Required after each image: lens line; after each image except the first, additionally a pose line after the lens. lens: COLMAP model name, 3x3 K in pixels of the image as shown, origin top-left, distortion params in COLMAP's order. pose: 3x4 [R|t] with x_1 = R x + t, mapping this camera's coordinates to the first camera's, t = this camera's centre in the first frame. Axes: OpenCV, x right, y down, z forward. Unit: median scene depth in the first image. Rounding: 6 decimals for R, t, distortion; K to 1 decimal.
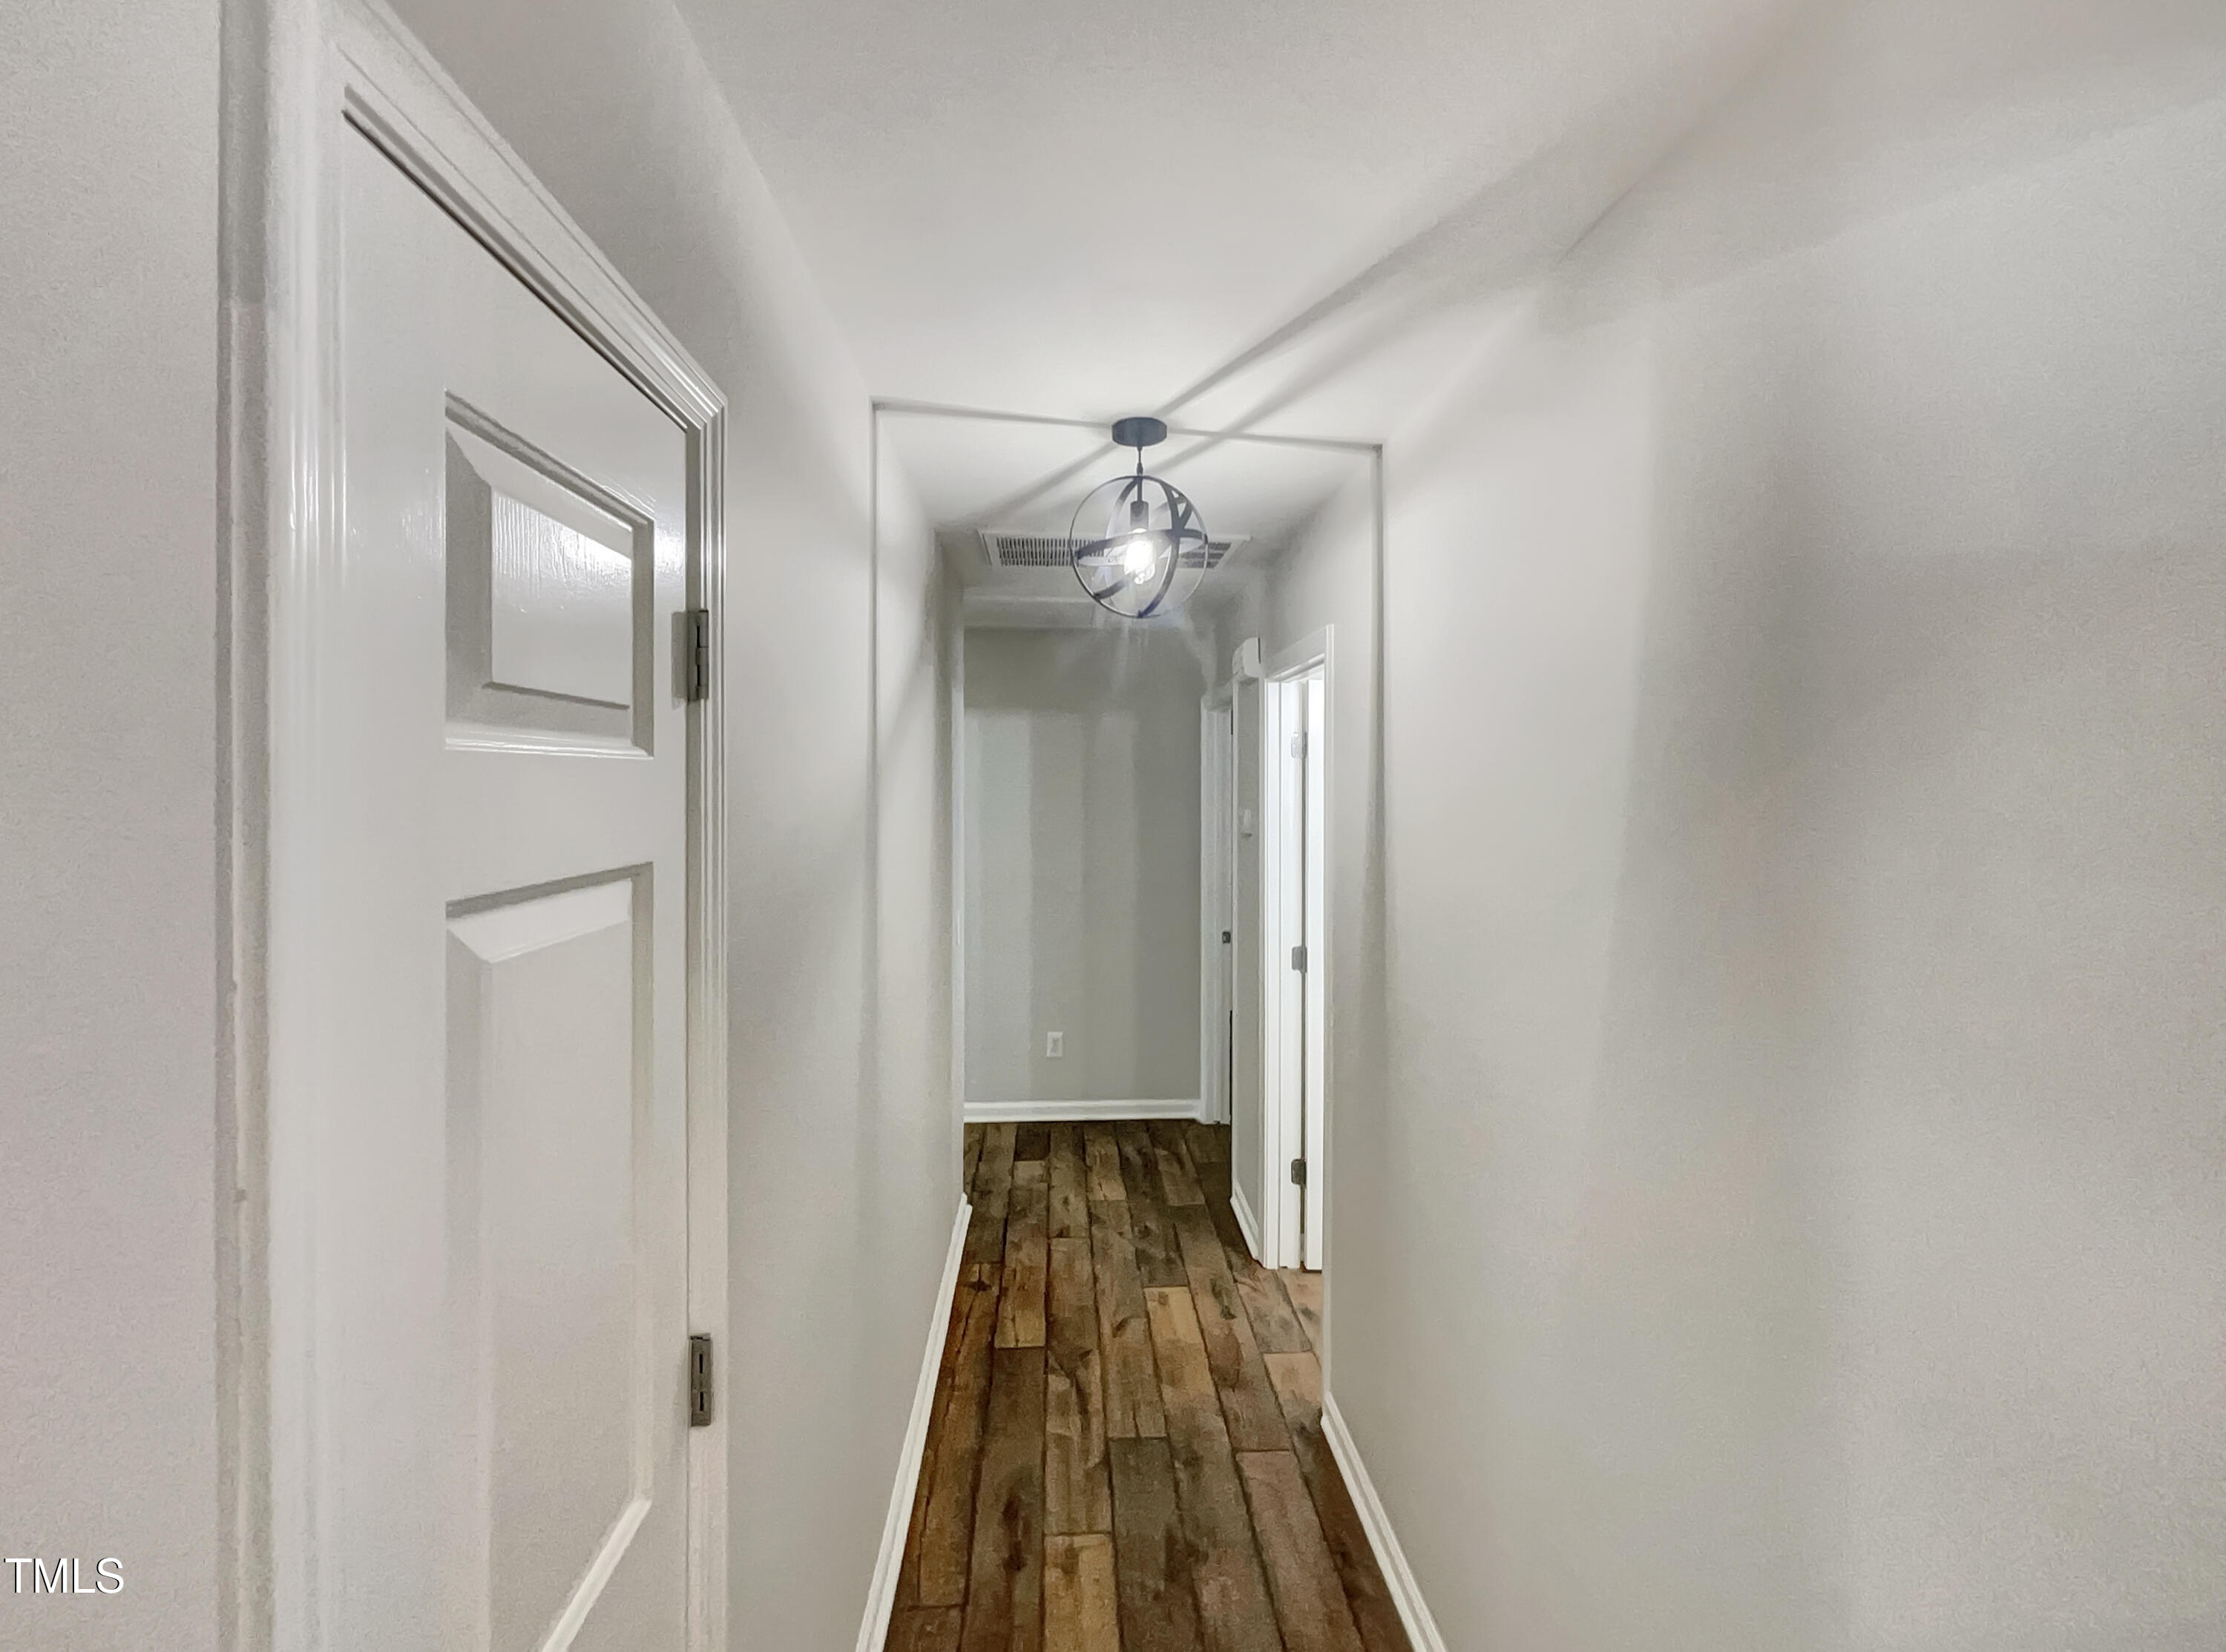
lens RADIAL K [[970.3, 0, 1099.8], [0, 970.3, 793.3], [0, 0, 1]] dist [0.000465, 0.000122]
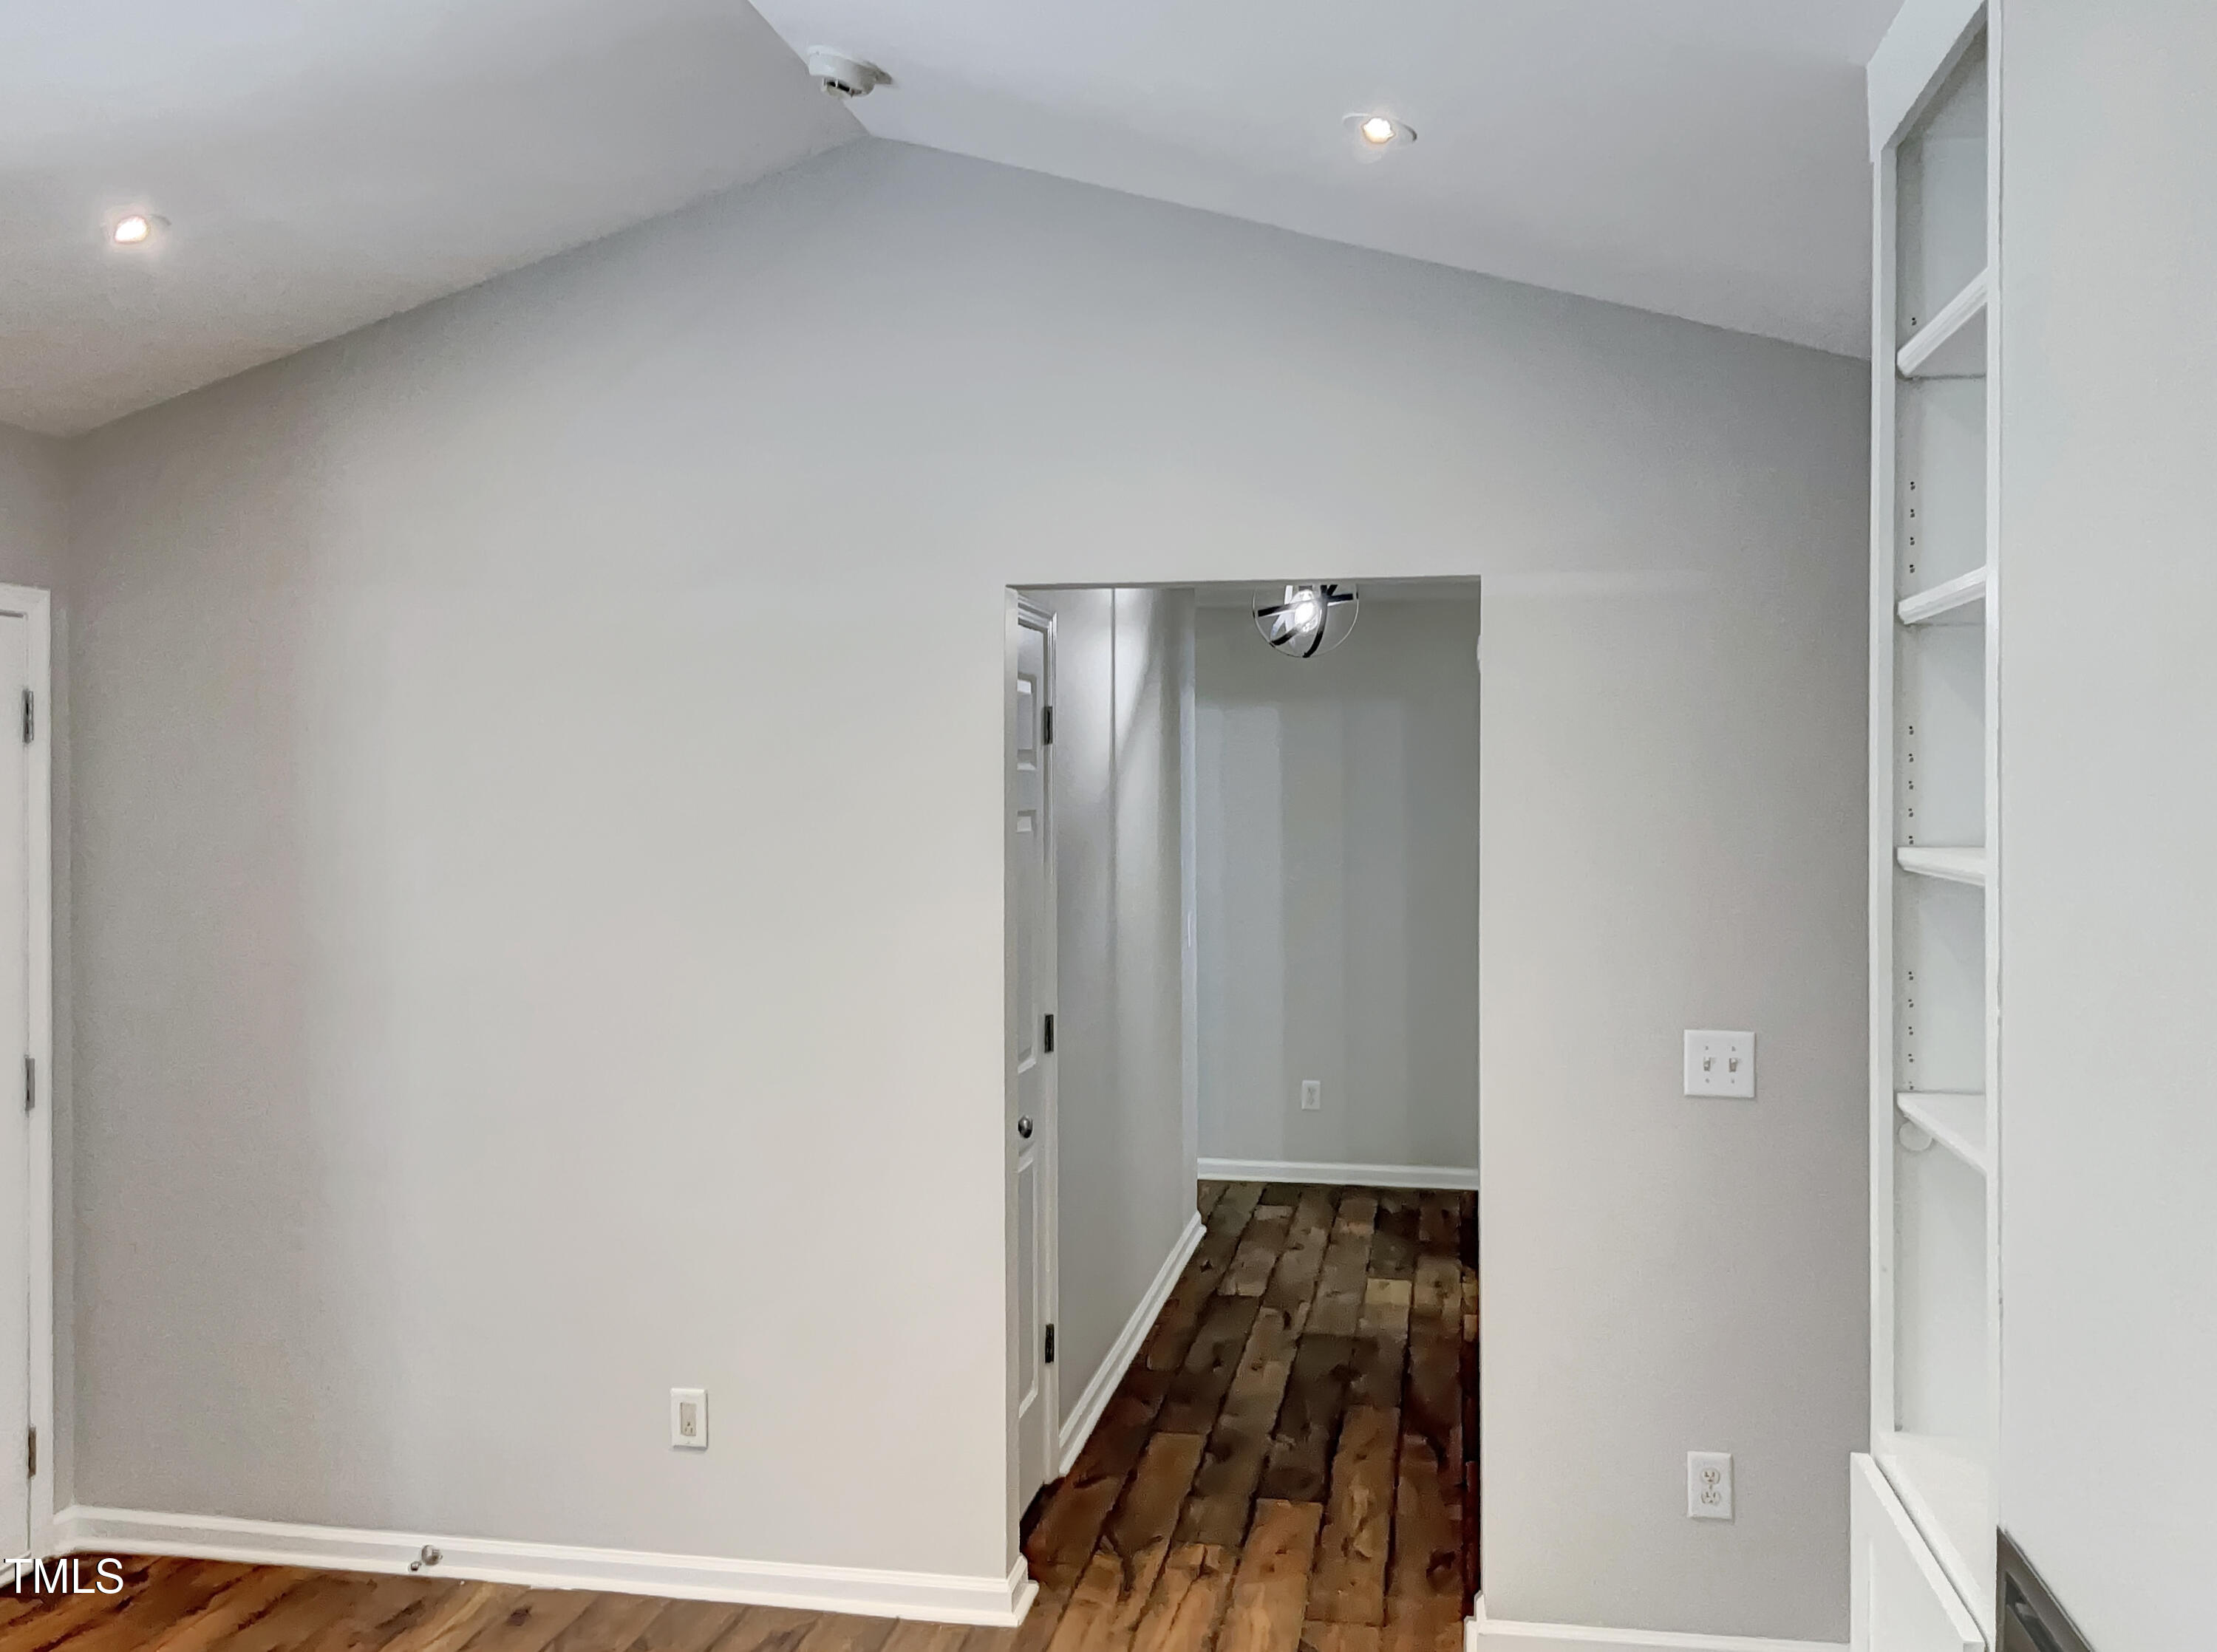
lens RADIAL K [[1886.2, 0, 1108.5], [0, 1886.2, 826.0], [0, 0, 1]] dist [0.001021, 0.000035]
pose [[0.977331, -0.002161, -0.211705, 0.239830], [0.003932, 0.999961, 0.007942, 0.022841], [0.211680, -0.008594, 0.977301, -1.180080]]
